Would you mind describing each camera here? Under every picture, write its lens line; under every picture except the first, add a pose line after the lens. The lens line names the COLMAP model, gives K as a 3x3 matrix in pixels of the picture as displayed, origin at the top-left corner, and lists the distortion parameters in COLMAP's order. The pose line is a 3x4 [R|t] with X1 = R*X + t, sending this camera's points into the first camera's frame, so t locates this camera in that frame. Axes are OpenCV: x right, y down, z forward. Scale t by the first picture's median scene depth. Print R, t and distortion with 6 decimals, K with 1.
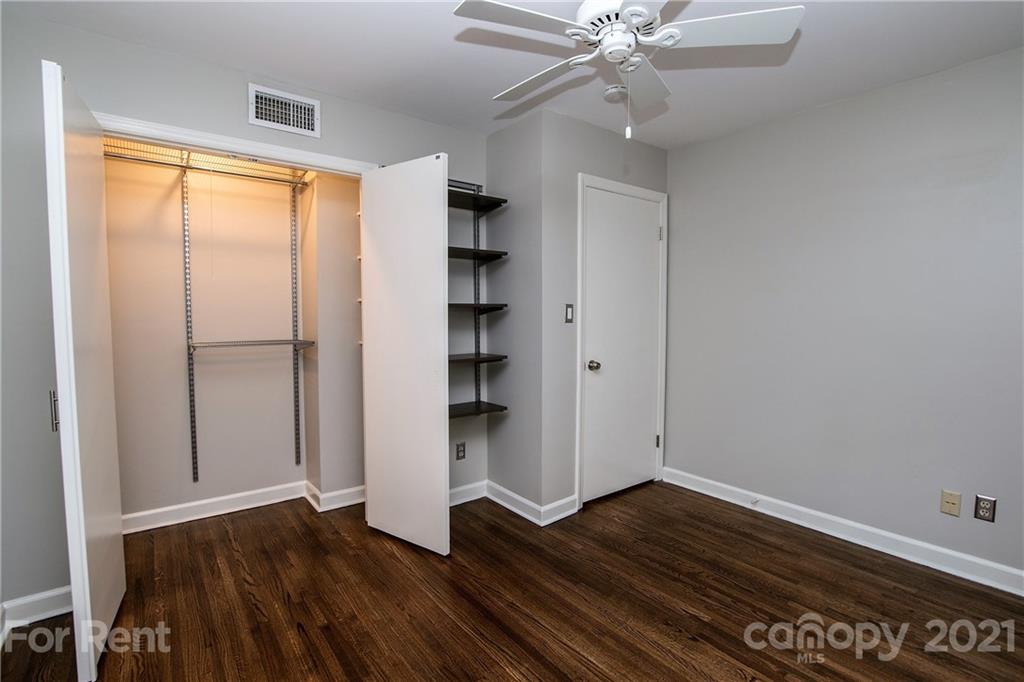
lens RADIAL K [[476.2, 0, 509.9], [0, 476.2, 339.2], [0, 0, 1]] dist [-0.039047, 0.007664]
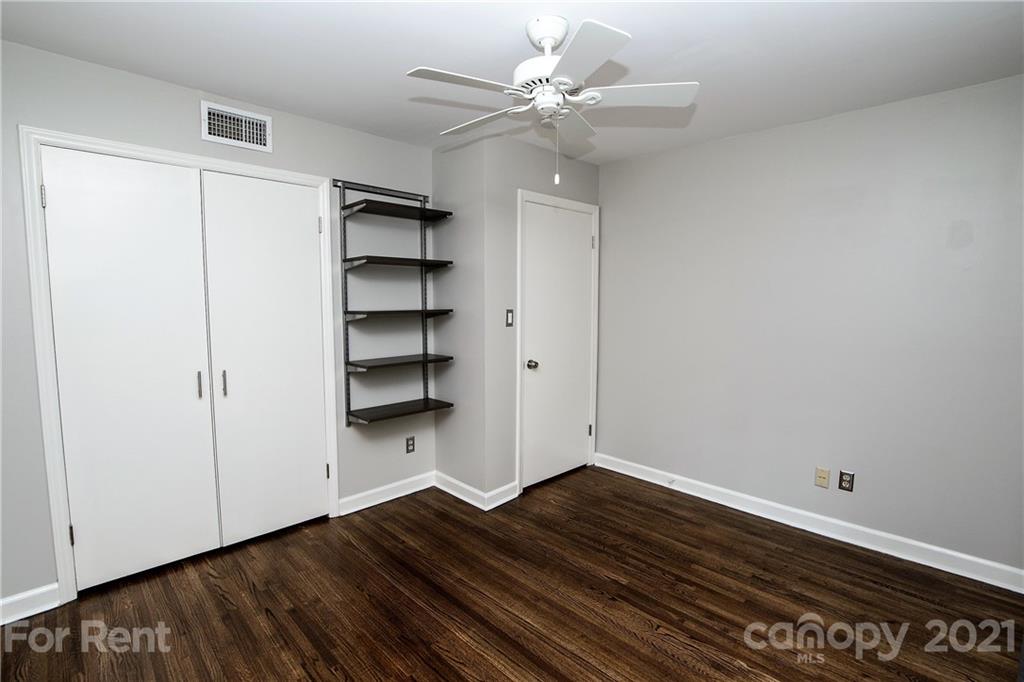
lens RADIAL K [[476.2, 0, 509.9], [0, 476.2, 339.2], [0, 0, 1]] dist [-0.039047, 0.007664]
pose [[0.993153, -0.006672, 0.116633, -0.004589], [0.003053, 0.999509, 0.031182, -0.050581], [-0.116784, -0.030612, 0.992685, -0.118218]]
